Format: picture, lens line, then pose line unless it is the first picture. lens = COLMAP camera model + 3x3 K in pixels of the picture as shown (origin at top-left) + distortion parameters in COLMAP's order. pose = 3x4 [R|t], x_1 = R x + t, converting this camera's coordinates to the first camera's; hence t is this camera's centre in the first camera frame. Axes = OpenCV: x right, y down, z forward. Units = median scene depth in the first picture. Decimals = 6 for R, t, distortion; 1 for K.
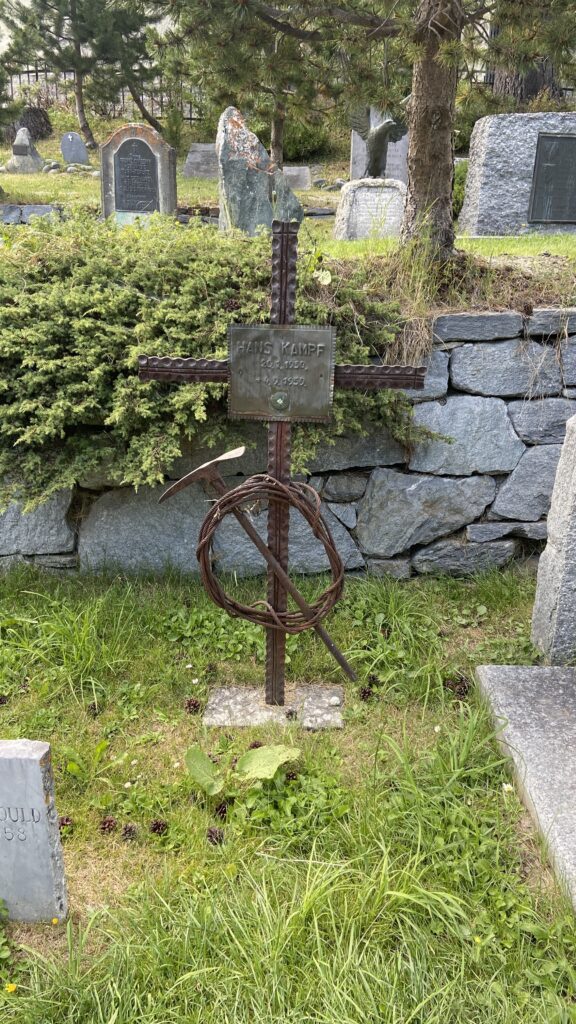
lens RADIAL K [[748.7, 0, 288.0], [0, 748.7, 512.0], [0, 0, 1]] dist [0.101775, -0.130258]
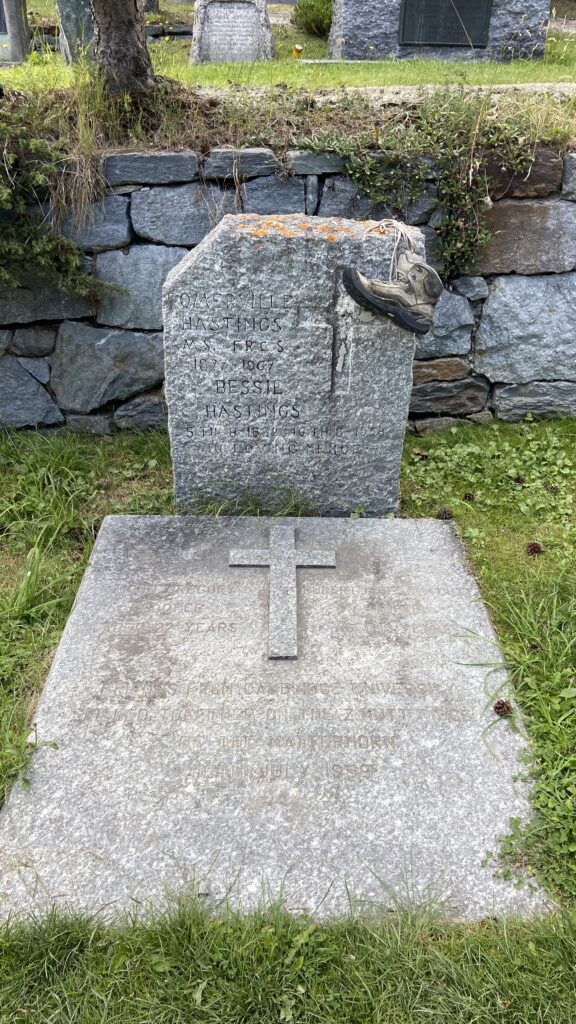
lens RADIAL K [[748.7, 0, 288.0], [0, 748.7, 512.0], [0, 0, 1]] dist [0.101775, -0.130258]
pose [[0.999991, -0.002499, 0.003375, 0.408258], [0.001820, 0.982148, 0.188102, 0.000758], [-0.003785, -0.188095, 0.982144, -0.026302]]
